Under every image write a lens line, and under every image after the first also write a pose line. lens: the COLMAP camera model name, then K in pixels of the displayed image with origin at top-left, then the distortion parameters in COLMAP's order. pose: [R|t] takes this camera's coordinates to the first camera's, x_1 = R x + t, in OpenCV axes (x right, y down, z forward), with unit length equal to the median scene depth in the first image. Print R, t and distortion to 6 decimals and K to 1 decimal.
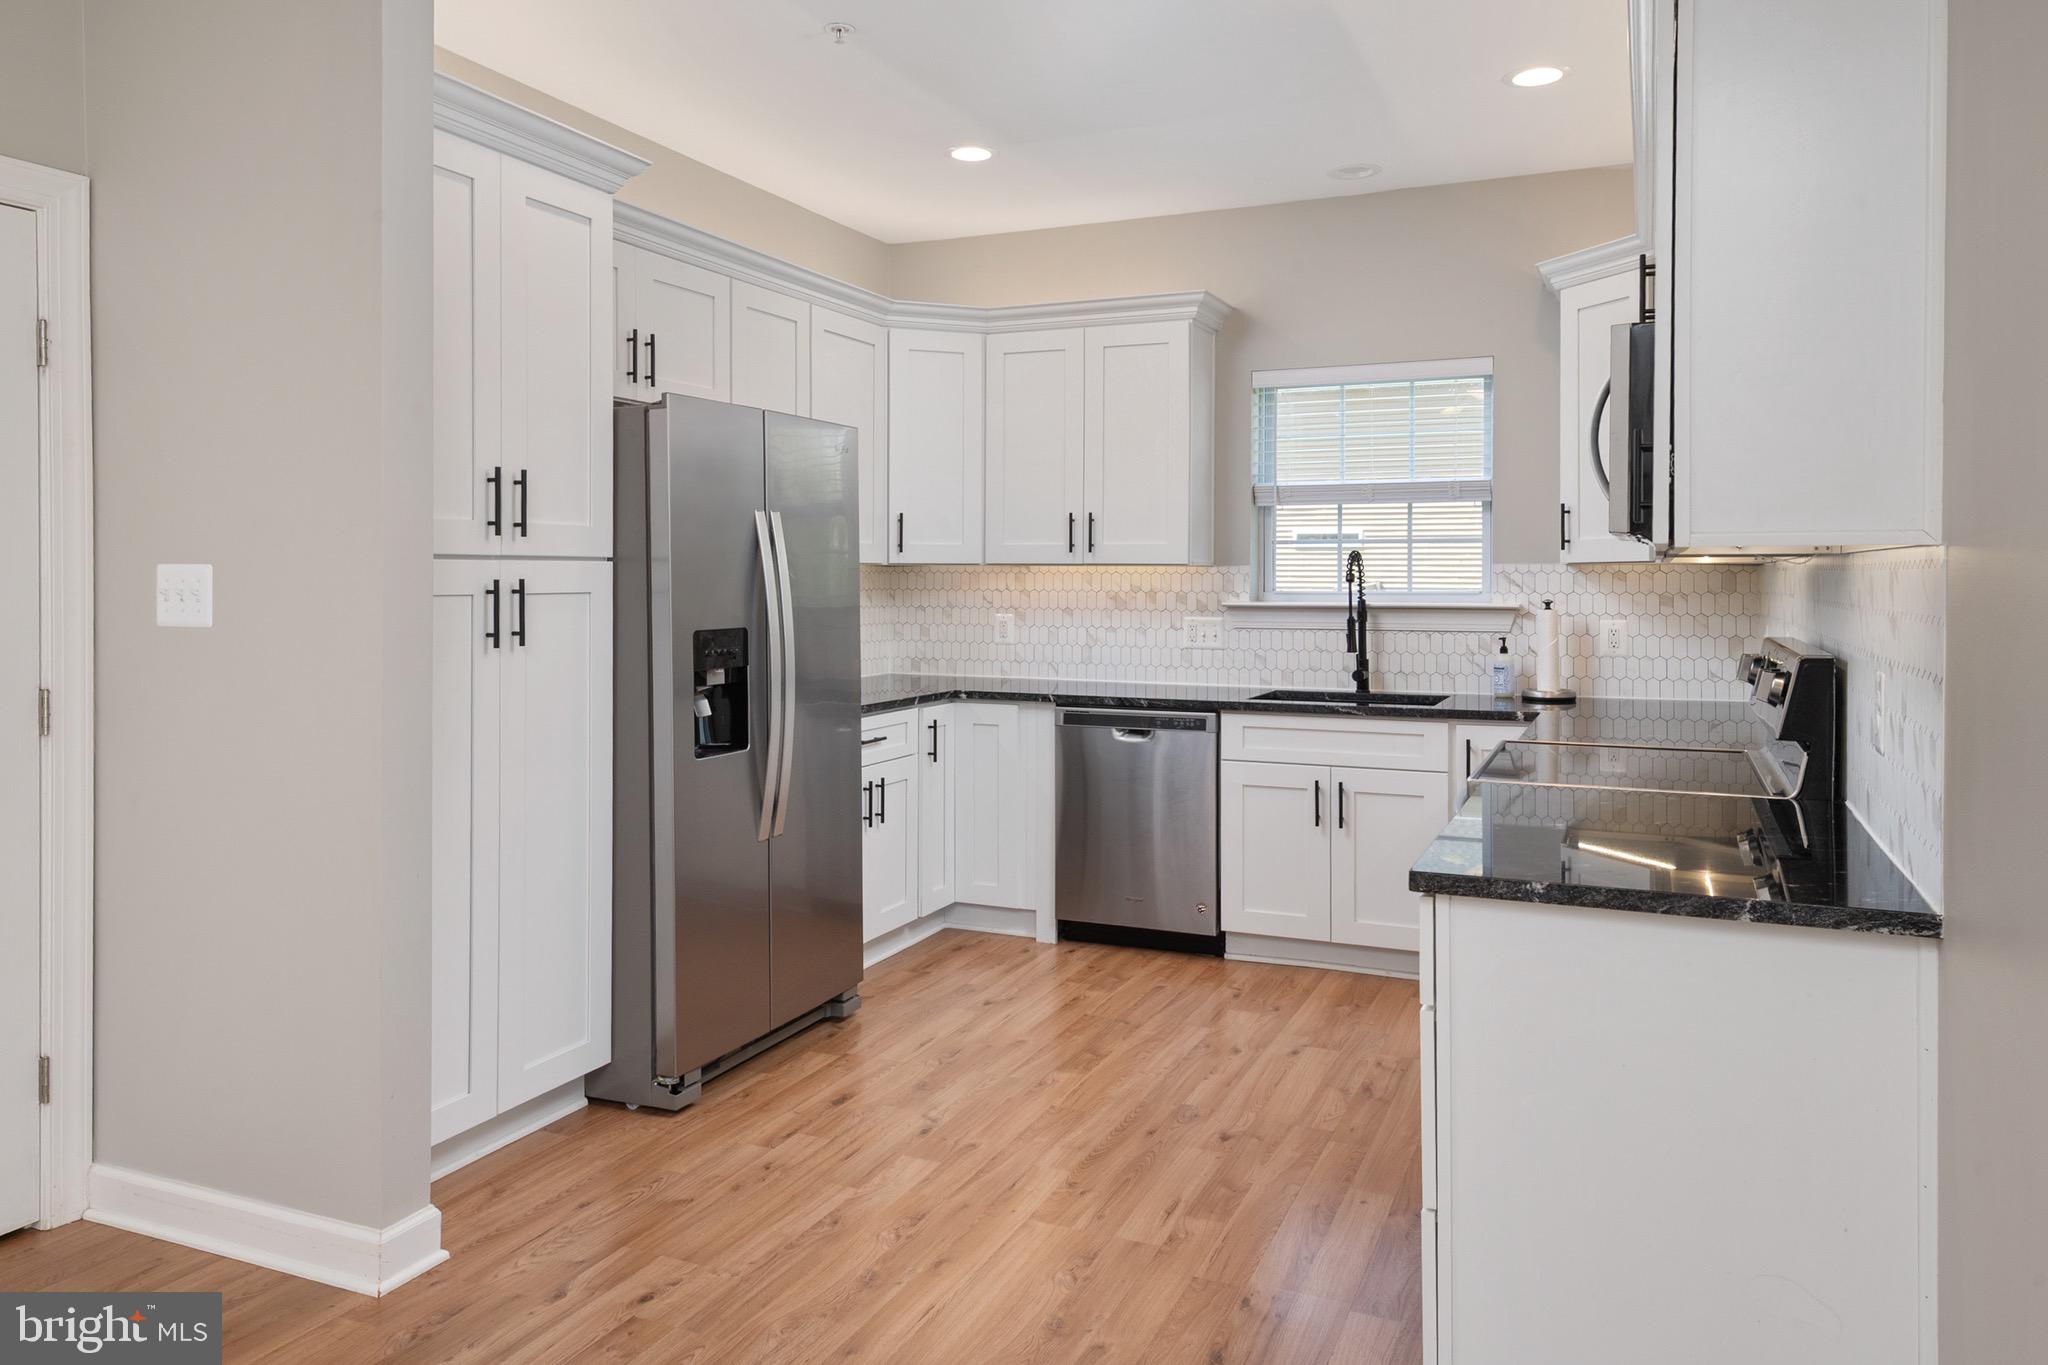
lens RADIAL K [[1405.8, 0, 1021.0], [0, 1405.8, 584.9], [0, 0, 1]] dist [0.014751, 0.002267]
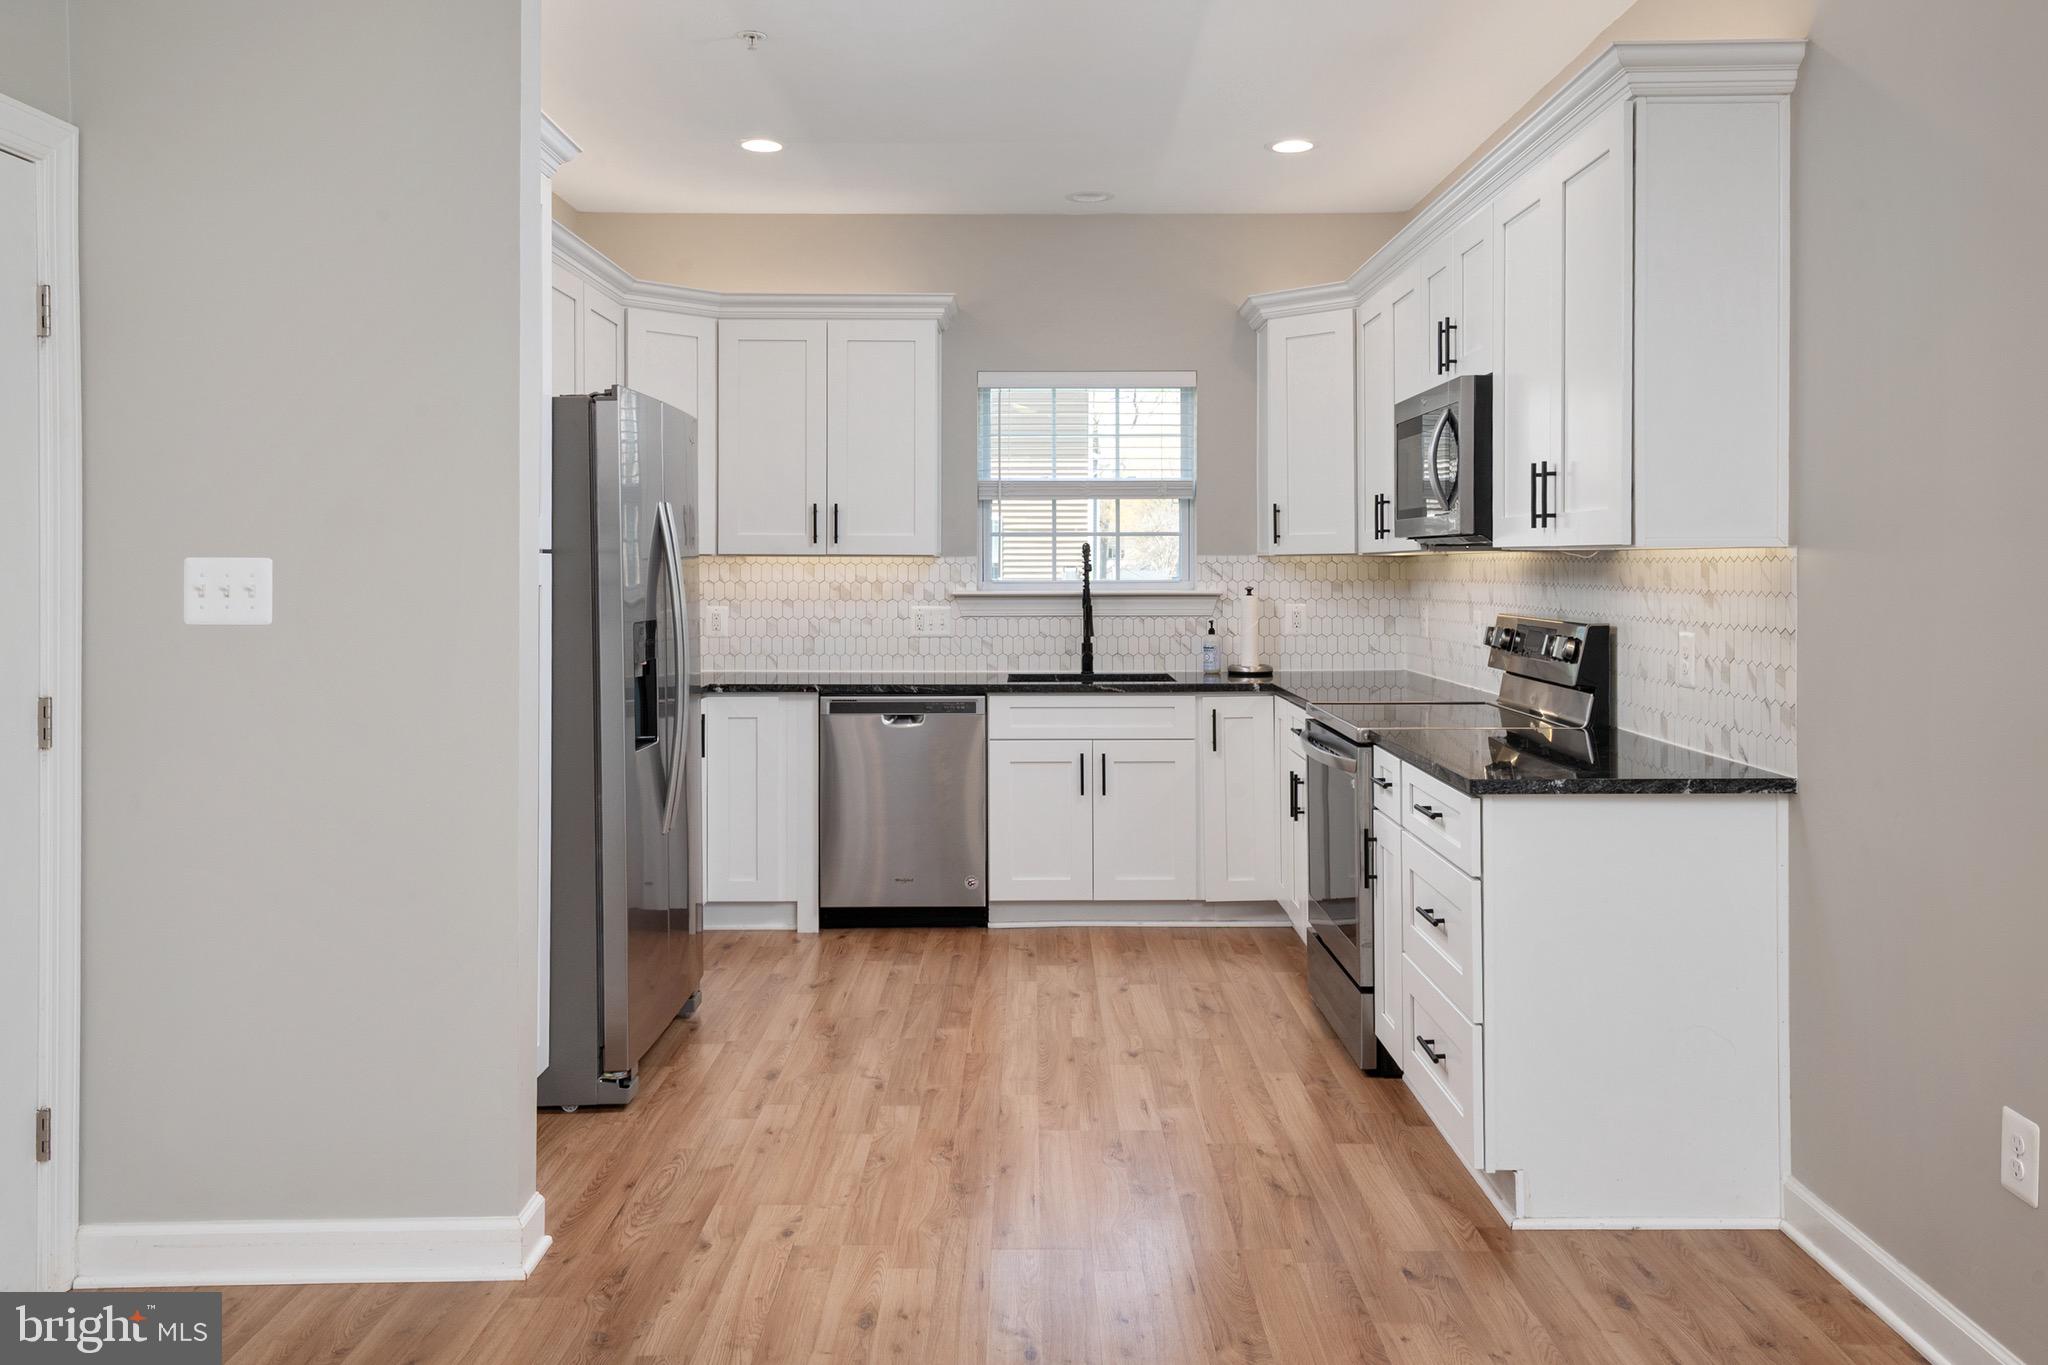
lens RADIAL K [[1590.9, 0, 1030.8], [0, 1590.9, 561.6], [0, 0, 1]] dist [0.024438, -0.001645]
pose [[0.911837, -0.000933, 0.410552, -0.316398], [0.004288, 0.999965, -0.007250, -0.001217], [-0.410531, 0.008371, 0.911808, -0.107292]]
